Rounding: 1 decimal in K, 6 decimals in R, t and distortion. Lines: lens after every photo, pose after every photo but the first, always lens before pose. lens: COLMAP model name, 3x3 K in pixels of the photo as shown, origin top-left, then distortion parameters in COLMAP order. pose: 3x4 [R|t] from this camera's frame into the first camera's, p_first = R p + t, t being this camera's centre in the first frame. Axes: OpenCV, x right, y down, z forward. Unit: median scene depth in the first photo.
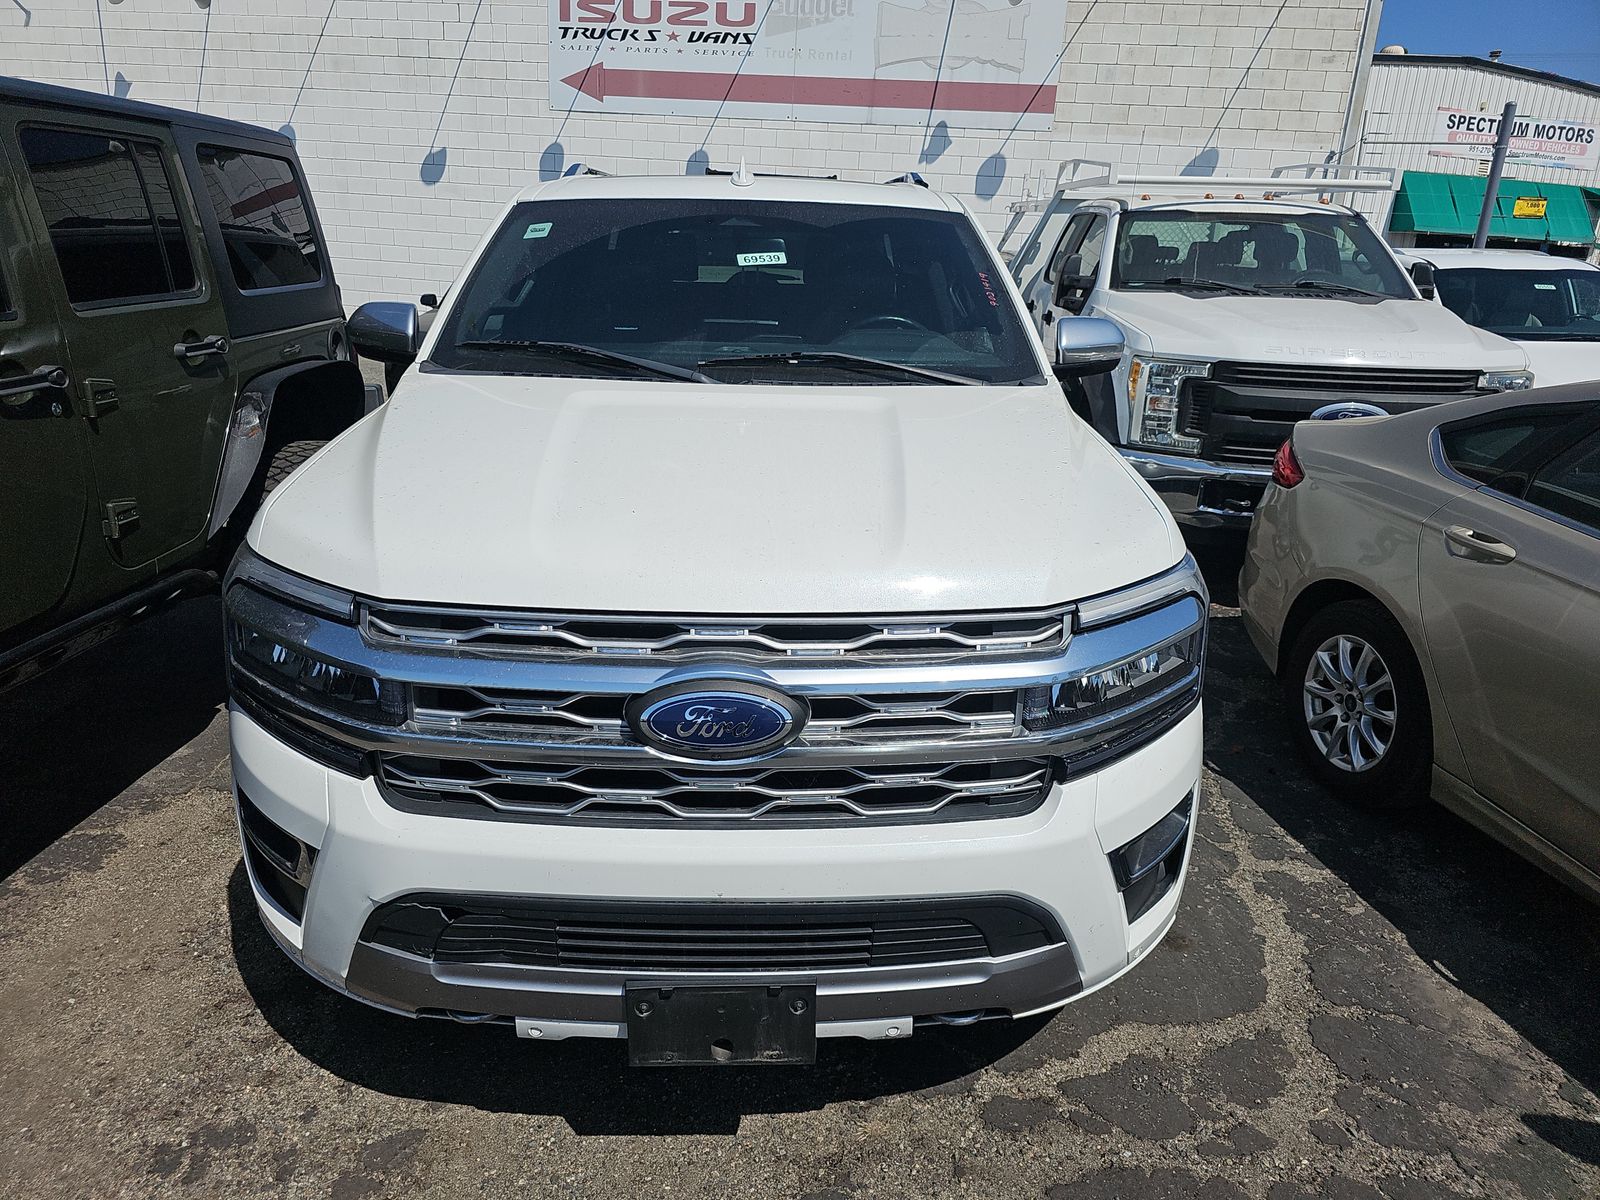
lens RADIAL K [[1059.4, 0, 792.3], [0, 1059.4, 609.0], [0, 0, 1]] dist [0.022292, -0.016400]
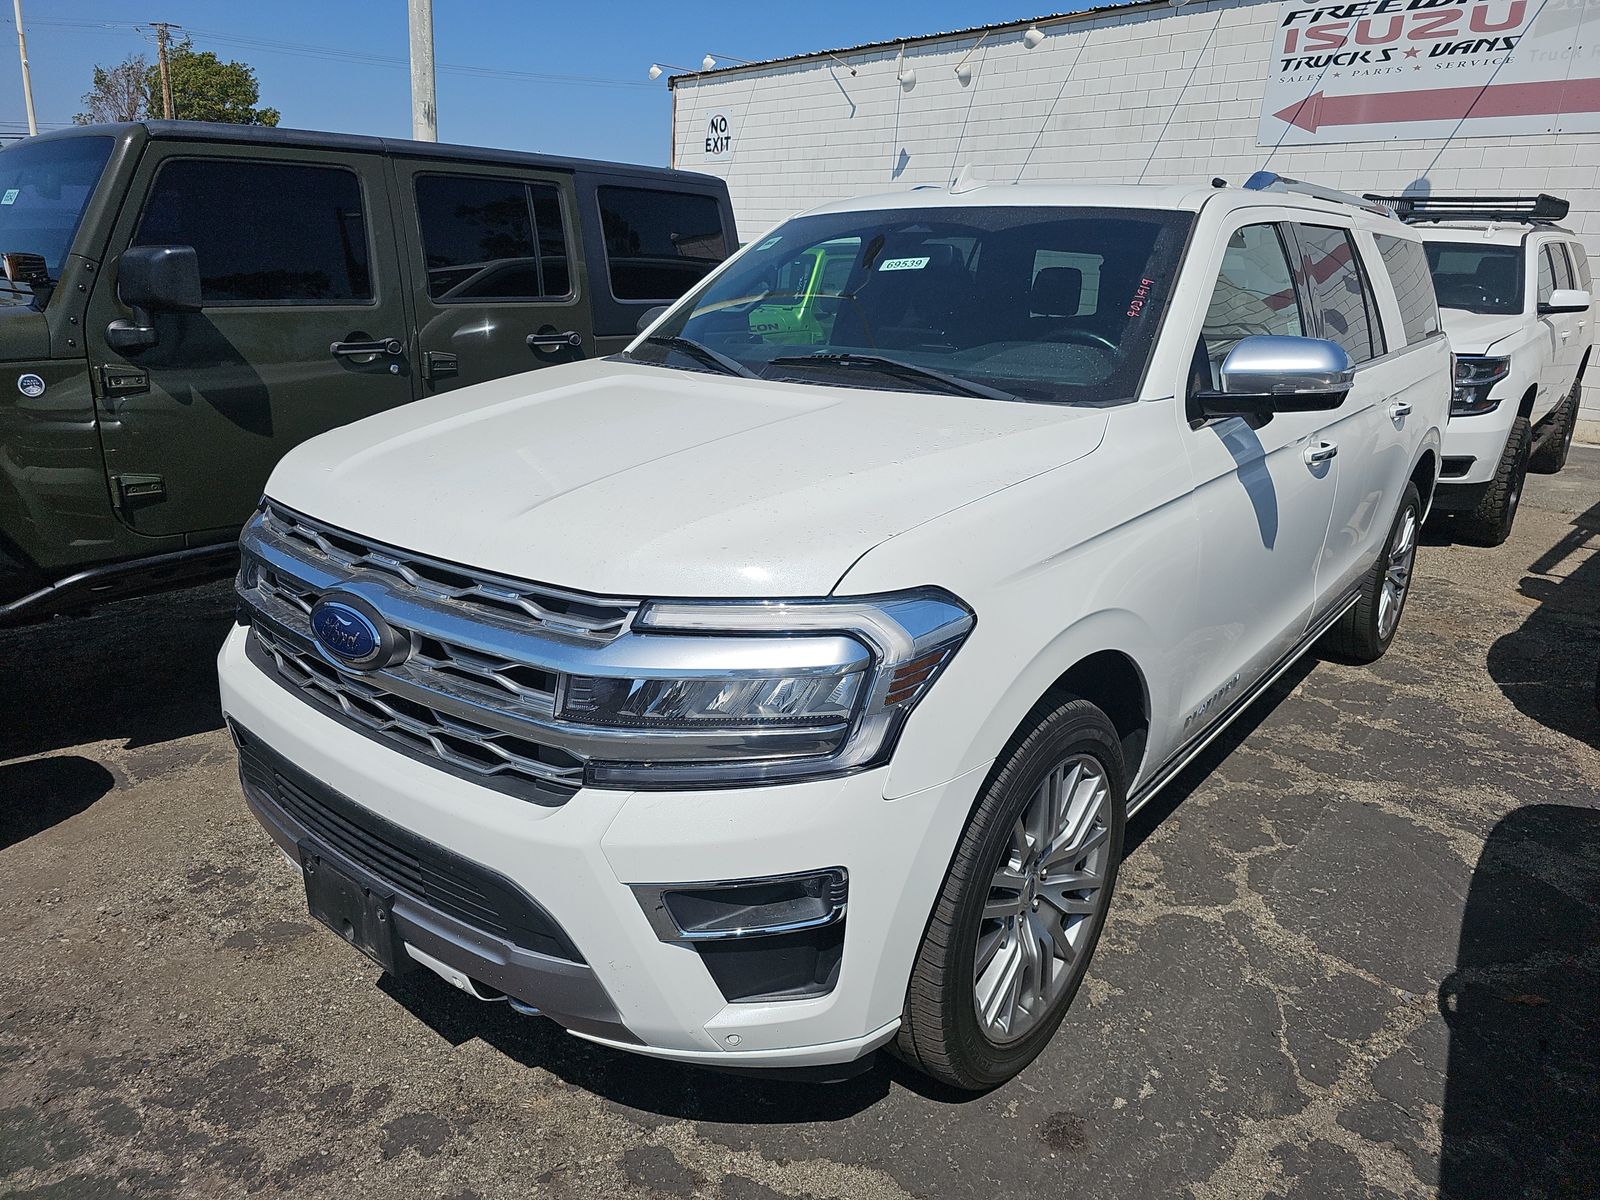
lens RADIAL K [[1059.4, 0, 798.5], [0, 1059.4, 595.8], [0, 0, 1]] dist [0.022292, -0.016400]
pose [[0.758214, 0.183142, -0.625756, 0.139030], [-0.217816, 0.975750, 0.021653, -0.008606], [0.614547, 0.119882, 0.779718, 0.055377]]
